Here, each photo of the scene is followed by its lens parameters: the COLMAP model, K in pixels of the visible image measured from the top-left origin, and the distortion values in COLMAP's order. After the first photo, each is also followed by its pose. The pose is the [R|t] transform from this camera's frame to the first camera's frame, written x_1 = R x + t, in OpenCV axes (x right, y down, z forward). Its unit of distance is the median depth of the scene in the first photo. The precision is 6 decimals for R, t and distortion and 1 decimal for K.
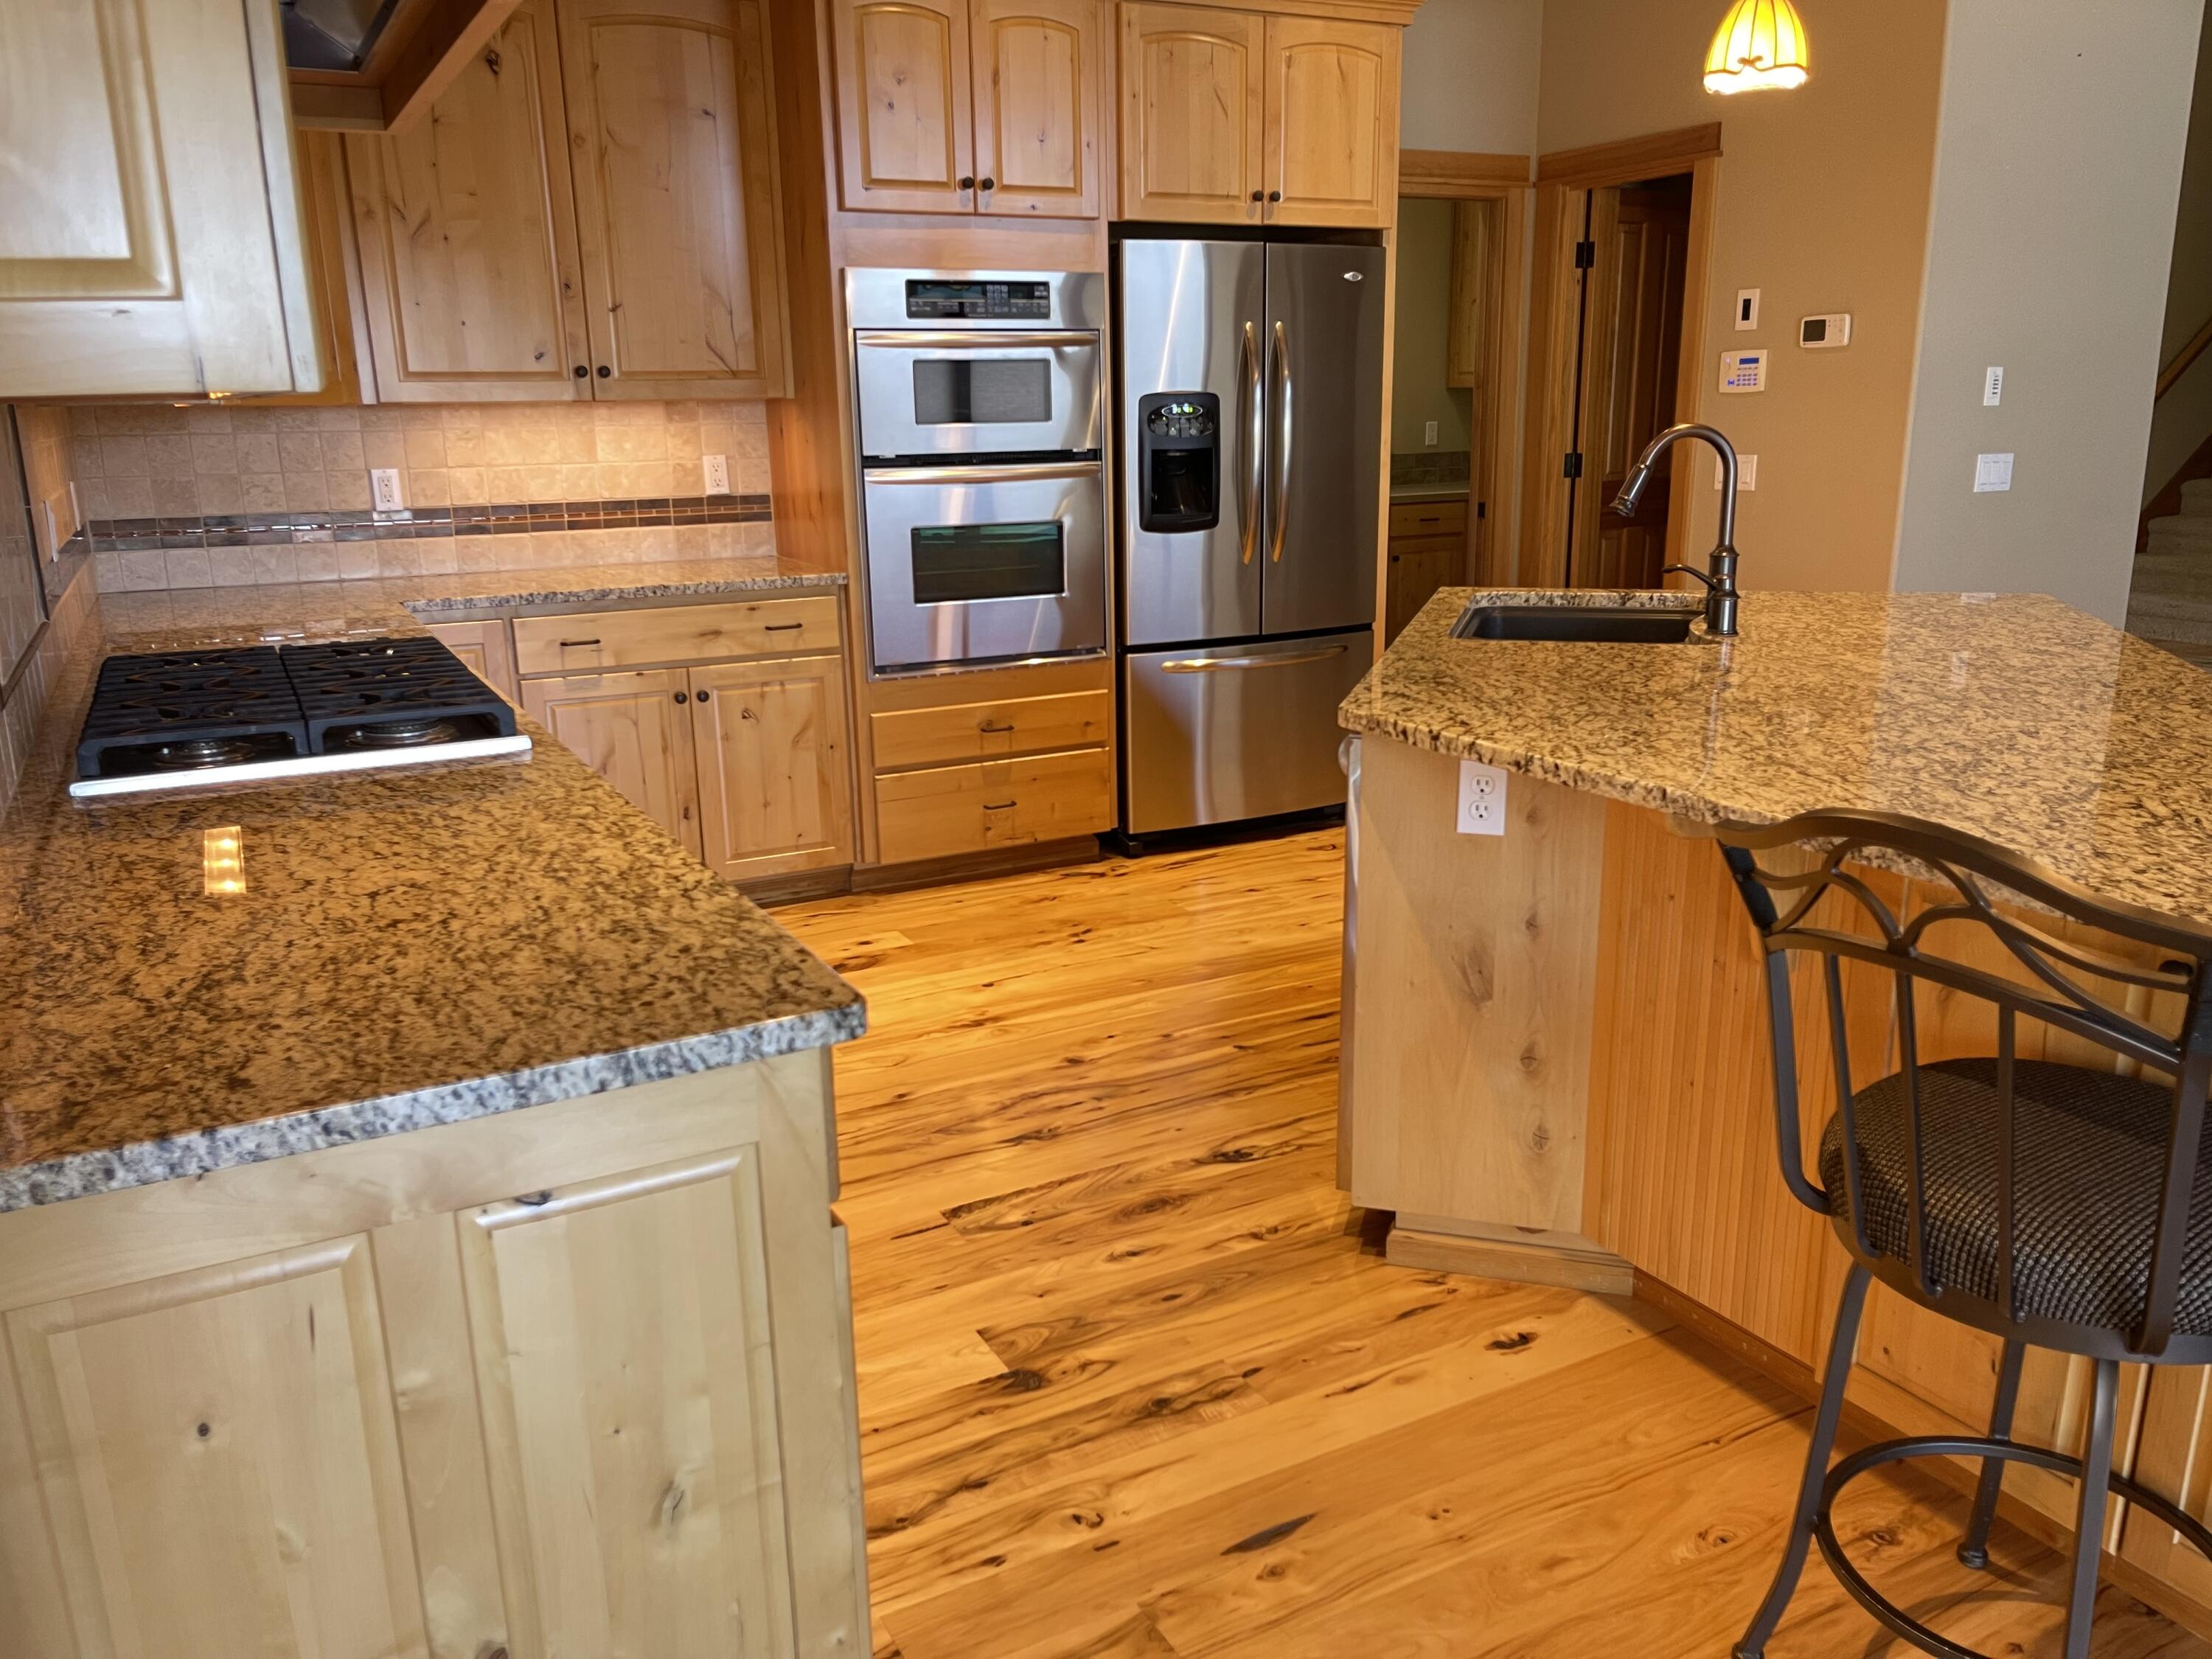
lens RADIAL K [[1669.6, 0, 1094.1], [0, 1669.6, 835.4], [0, 0, 1]] dist [0.064901, -0.084340]
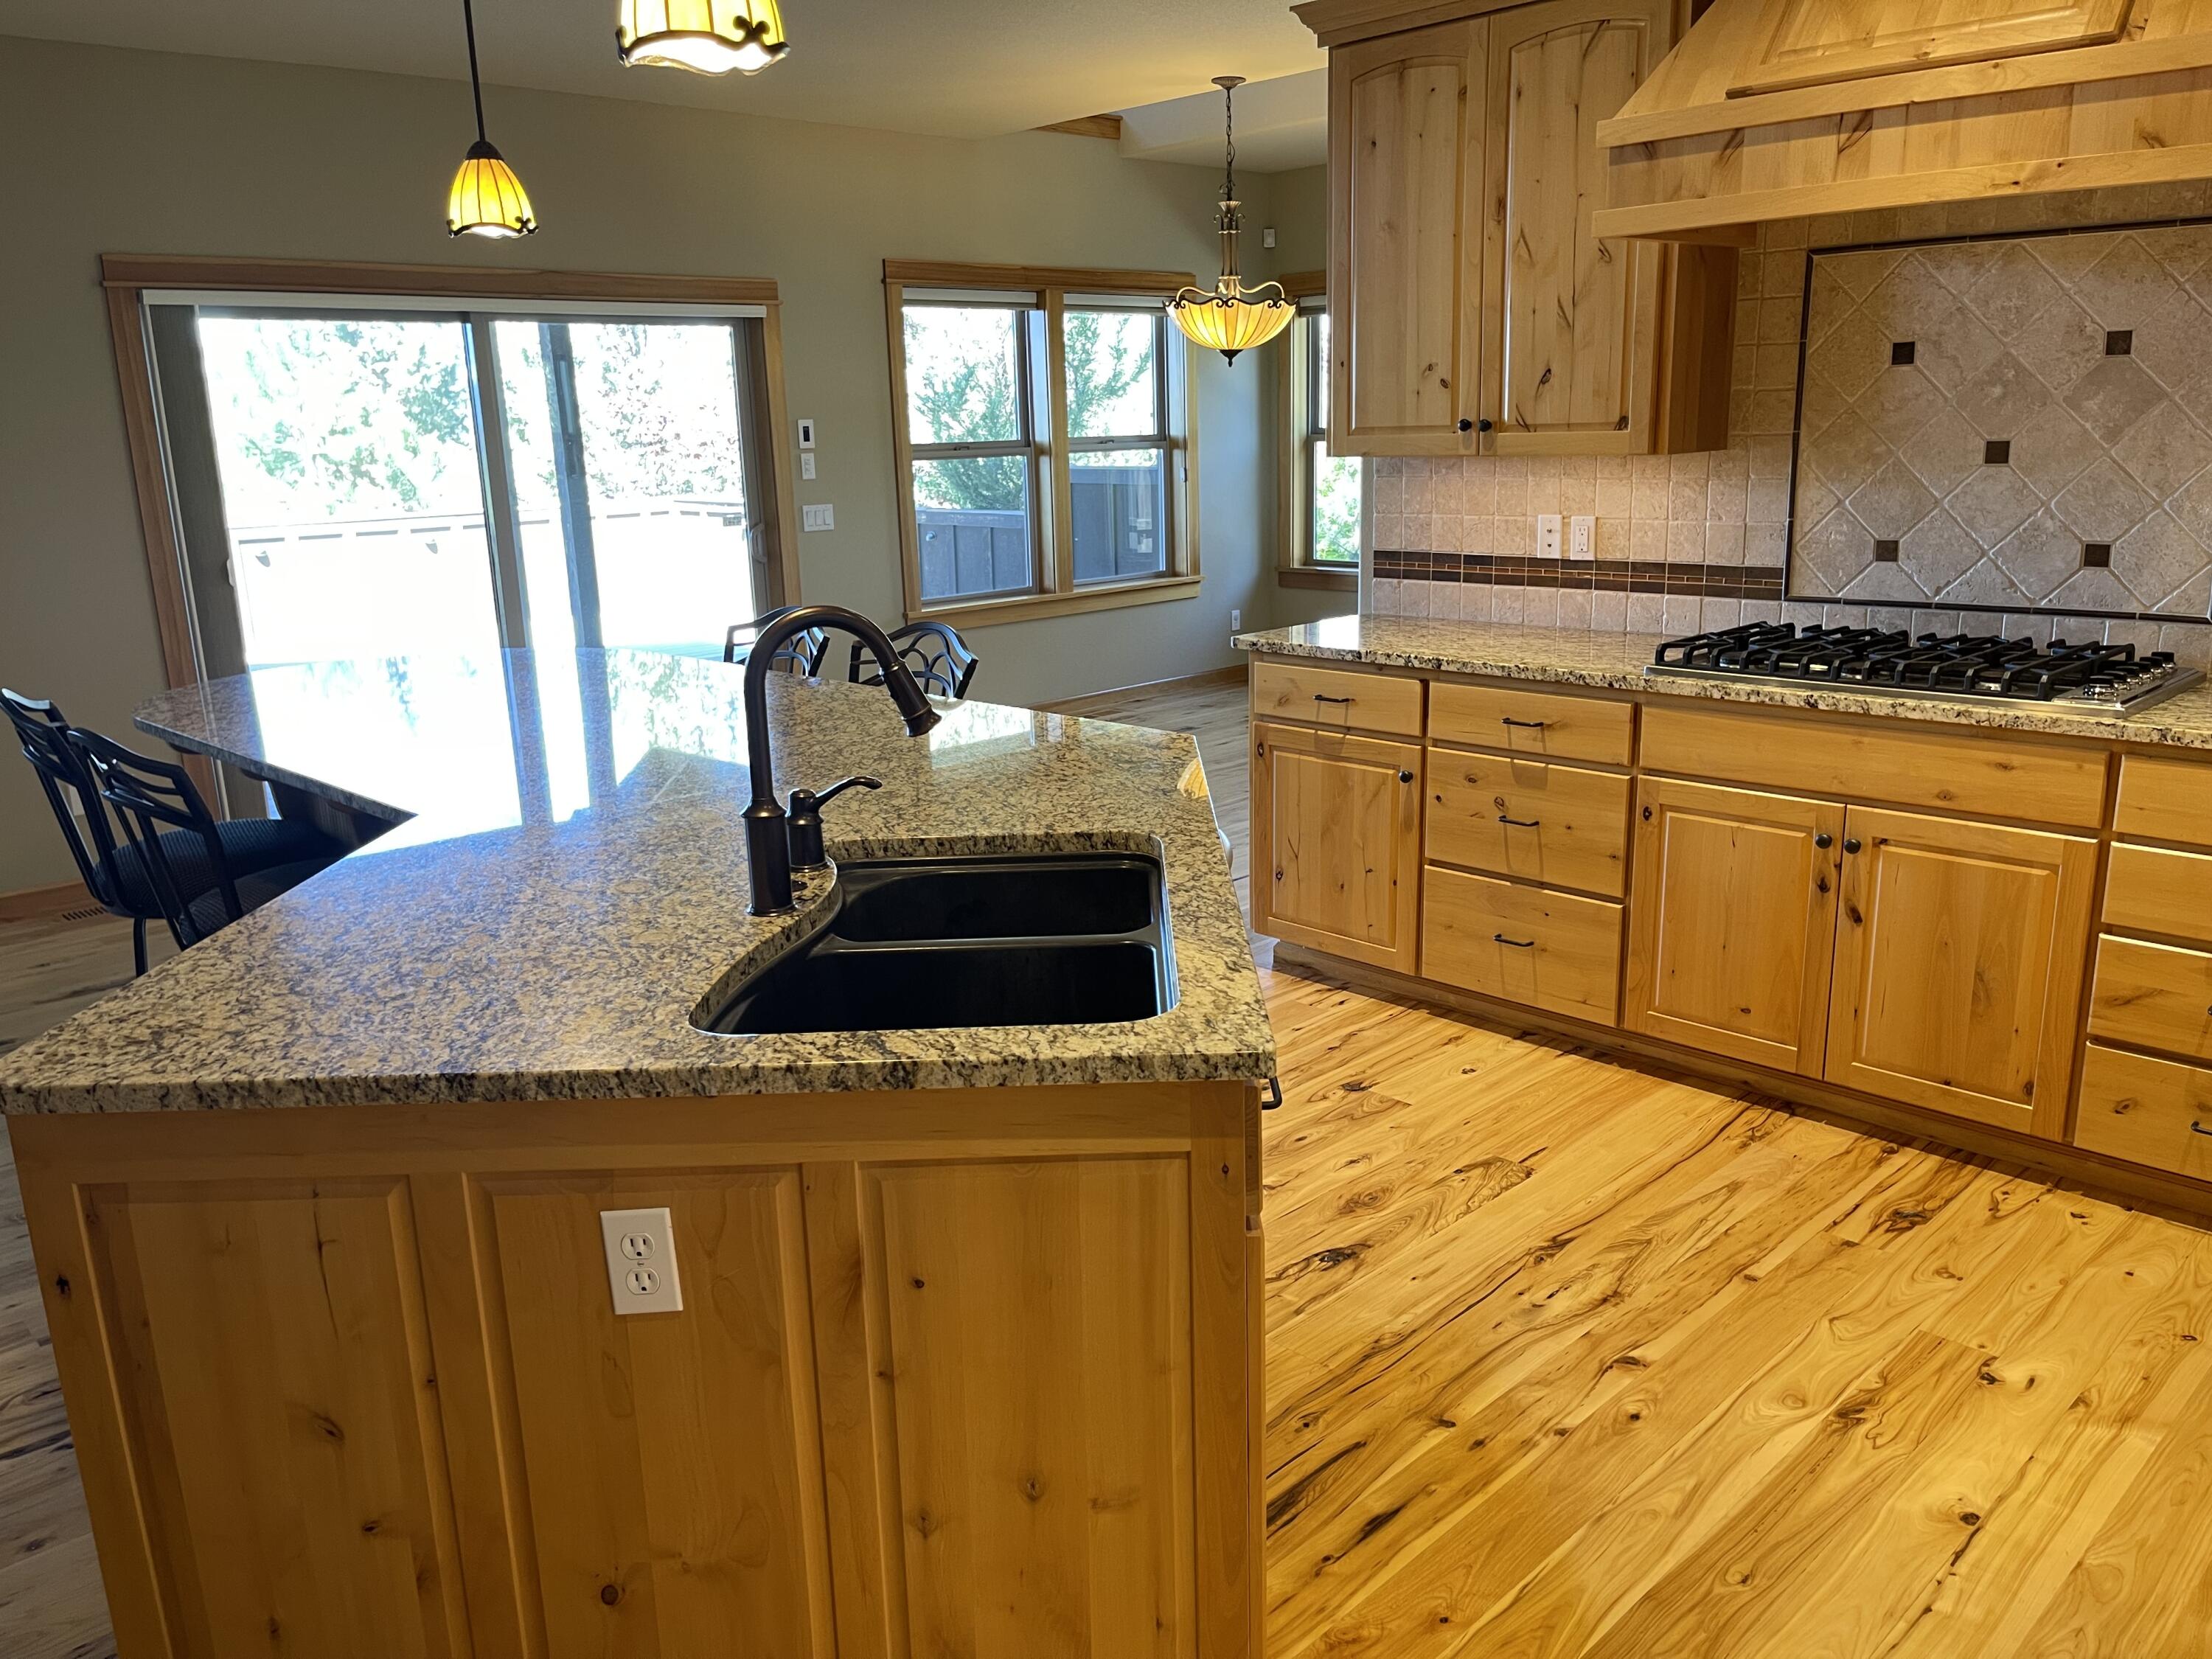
lens RADIAL K [[1669.6, 0, 1116.5], [0, 1669.6, 834.6], [0, 0, 1]] dist [0.064901, -0.084340]
pose [[-0.956425, 0.112291, -0.269523, 0.300797], [-0.030939, 0.878916, 0.475972, -0.332071], [0.290335, 0.463570, -0.837143, 1.128317]]
